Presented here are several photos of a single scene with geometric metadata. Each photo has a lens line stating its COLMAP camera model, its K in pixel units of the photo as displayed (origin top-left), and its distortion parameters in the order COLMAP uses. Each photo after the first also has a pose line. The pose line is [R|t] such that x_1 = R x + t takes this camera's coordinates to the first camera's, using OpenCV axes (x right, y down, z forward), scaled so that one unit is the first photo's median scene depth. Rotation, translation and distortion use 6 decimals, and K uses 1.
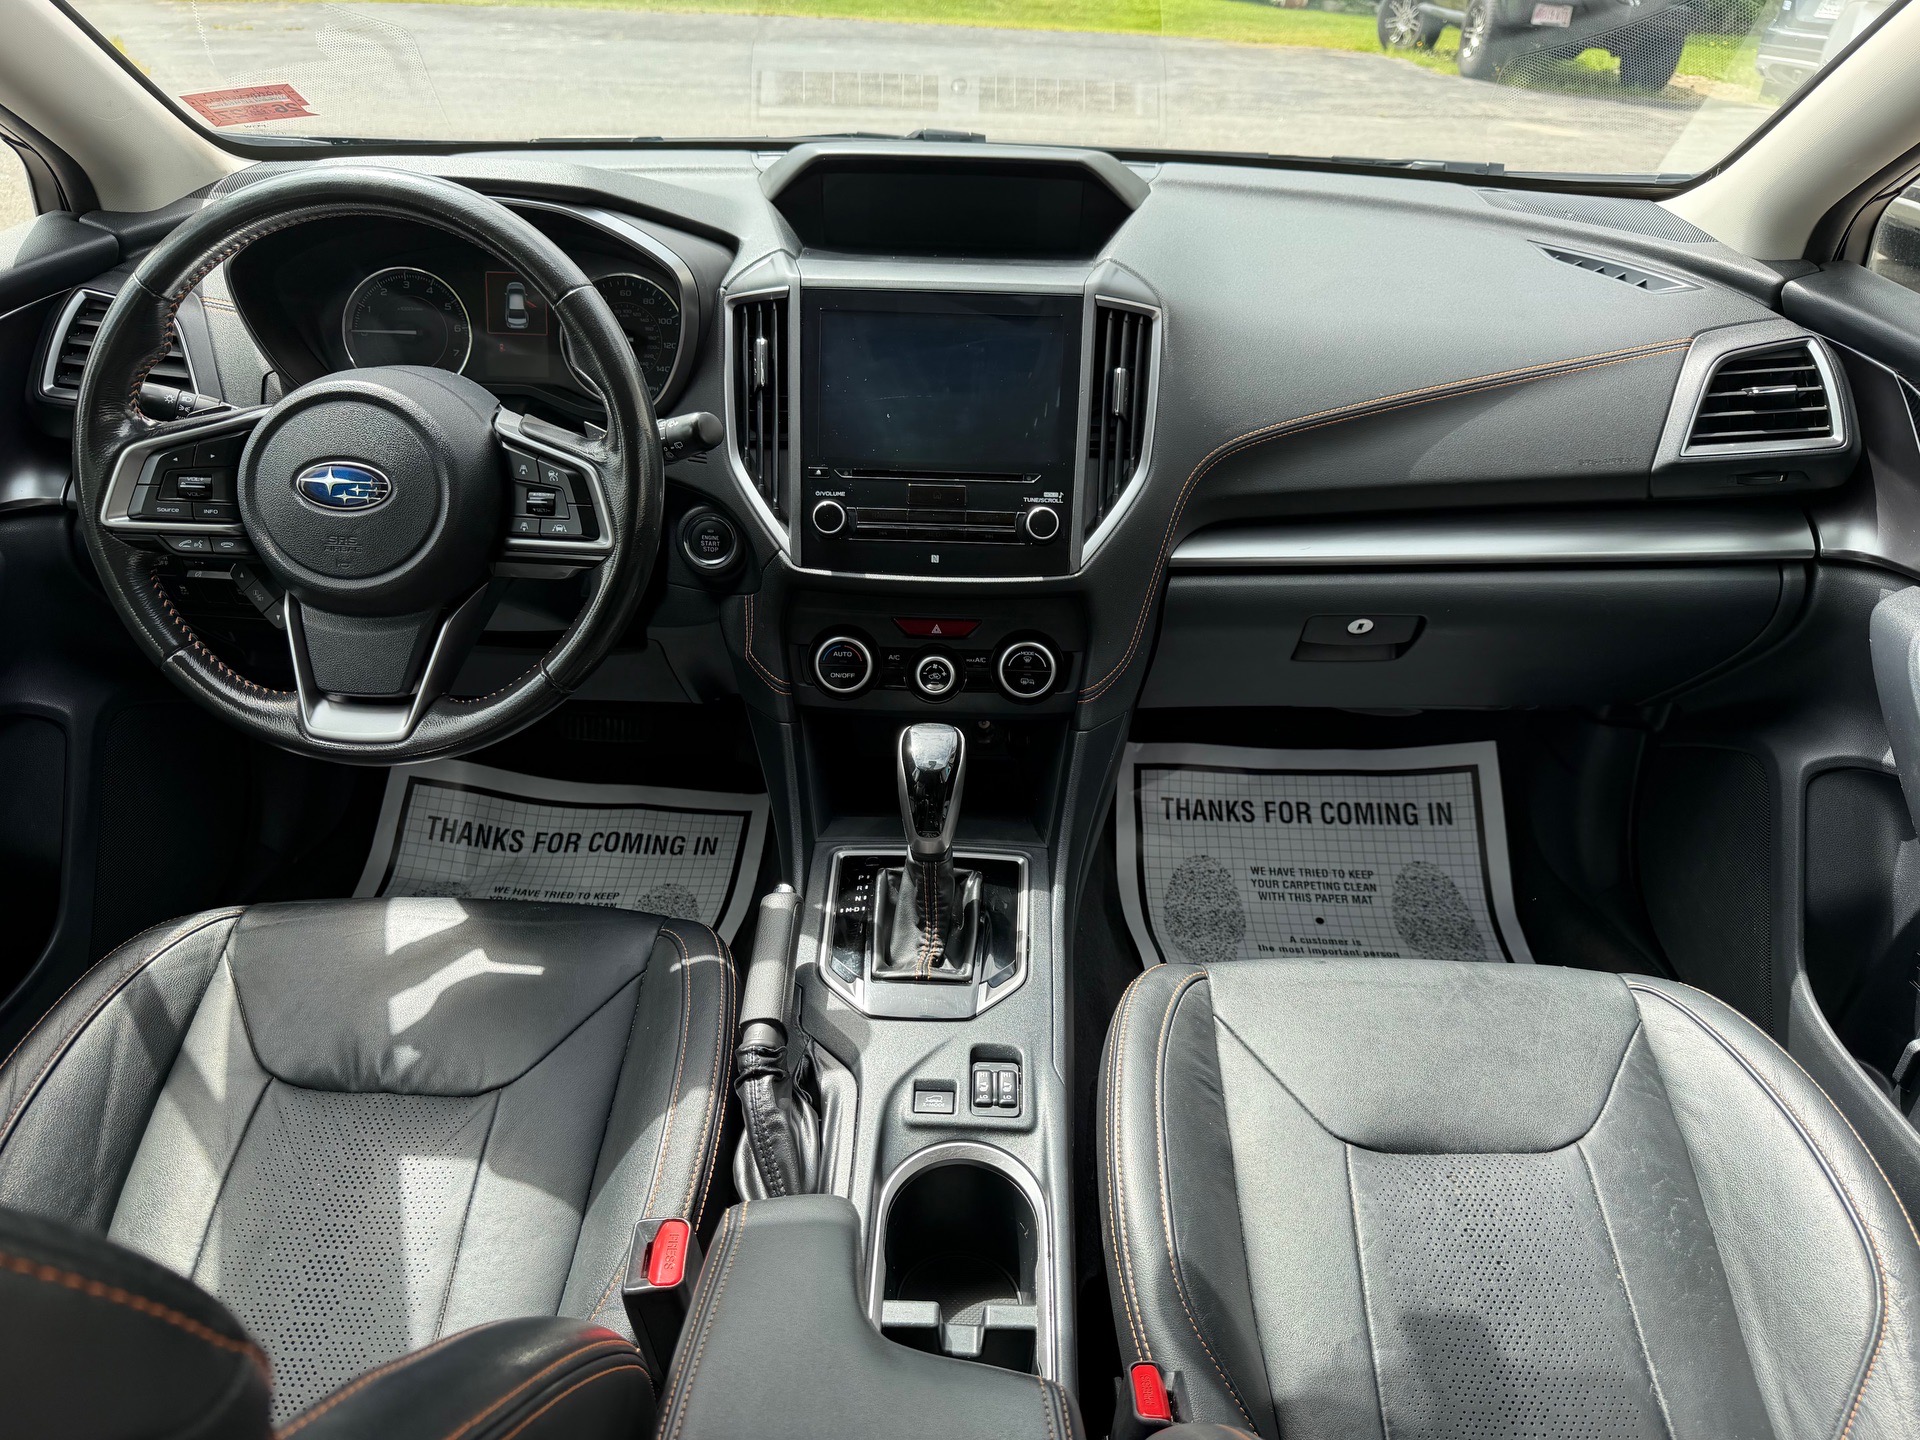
lens RADIAL K [[1367.6, 0, 960.0], [0, 1367.6, 720.0], [0, 0, 1]] dist [-0.011426, -0.003494]
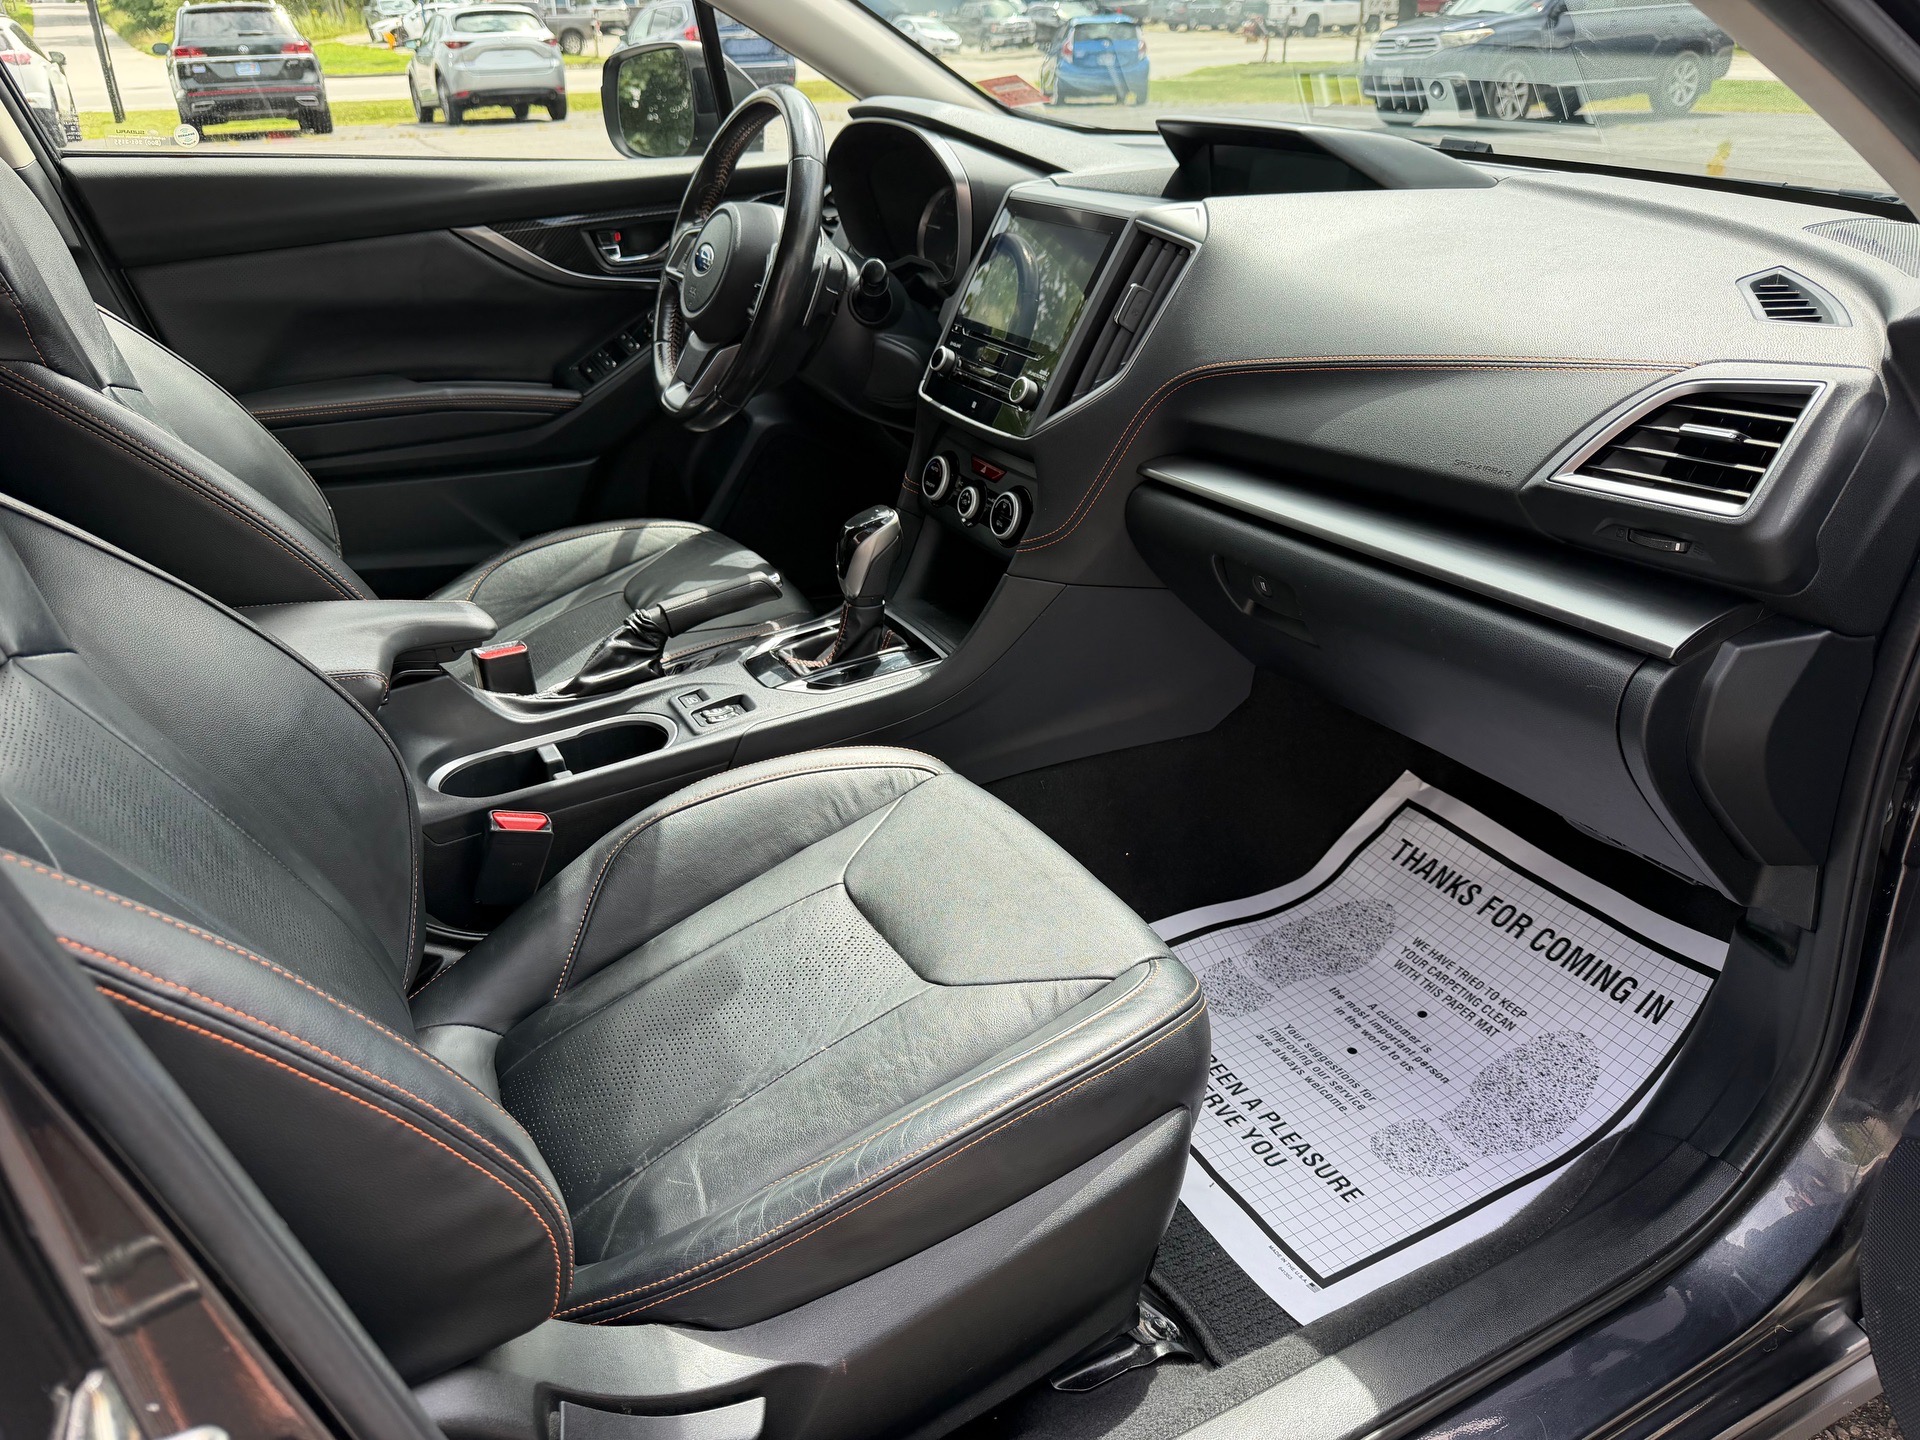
lens RADIAL K [[1434.2, 0, 960.0], [0, 1434.2, 720.0], [0, 0, 1]] dist [-0.010488, -0.004129]
pose [[0.495168, 0.356463, -0.792302, 0.765047], [-0.428037, 0.893687, 0.134565, -0.018287], [0.756038, 0.272502, 0.595105, 0.173951]]
